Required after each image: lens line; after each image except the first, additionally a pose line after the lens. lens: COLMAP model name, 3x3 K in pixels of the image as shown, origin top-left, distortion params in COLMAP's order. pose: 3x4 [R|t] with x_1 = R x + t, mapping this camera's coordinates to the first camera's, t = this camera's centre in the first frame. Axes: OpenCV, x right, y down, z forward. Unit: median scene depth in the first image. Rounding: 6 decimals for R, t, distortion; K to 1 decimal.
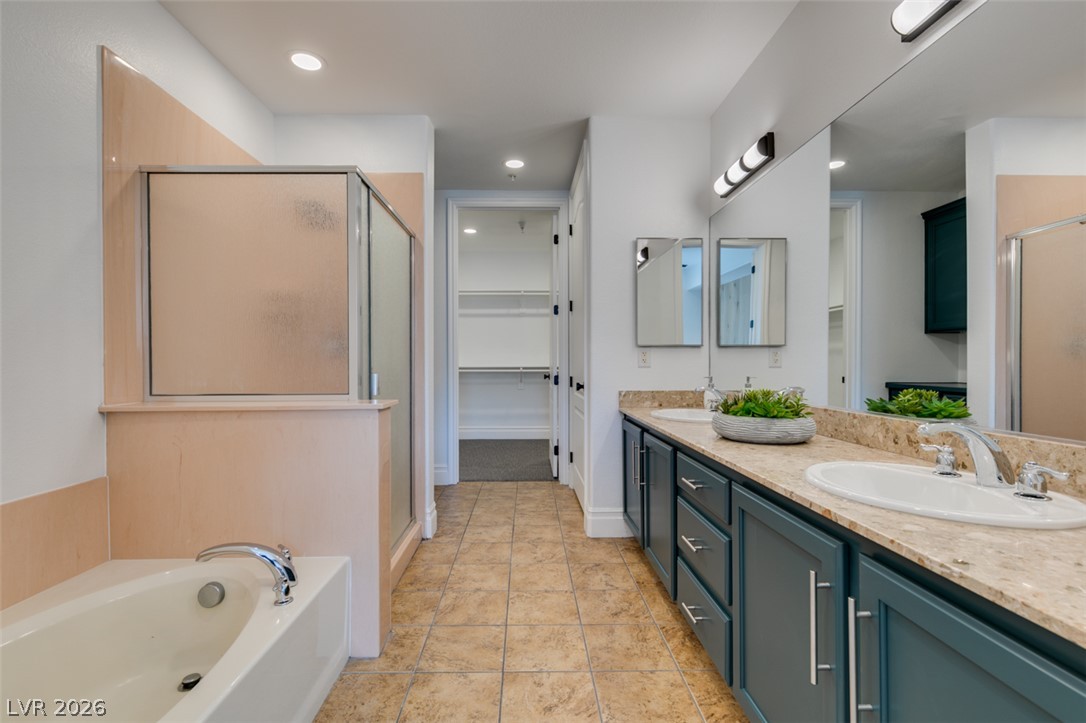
lens RADIAL K [[479.8, 0, 543.0], [0, 479.8, 361.5], [0, 0, 1]] dist [0.000706, -0.000159]
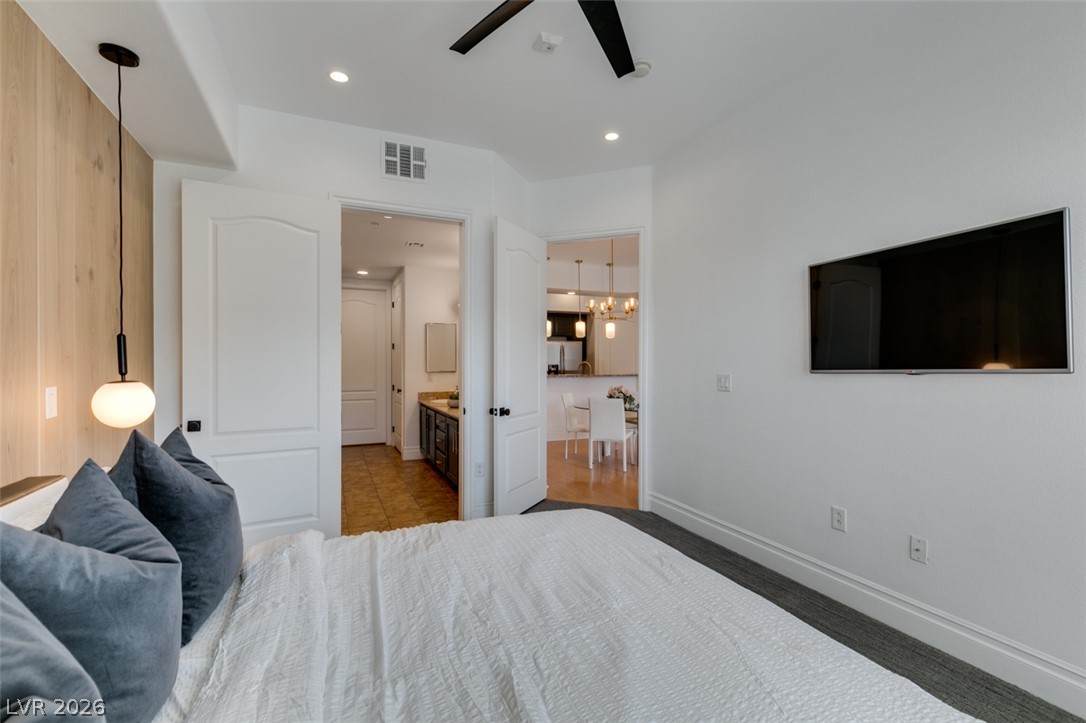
lens RADIAL K [[479.8, 0, 543.0], [0, 479.8, 361.5], [0, 0, 1]] dist [0.000706, -0.000159]
pose [[0.926280, -0.000068, 0.376835, -0.139363], [-0.000473, 0.999999, 0.001345, -0.083545], [-0.376835, -0.001424, 0.926280, -1.245484]]
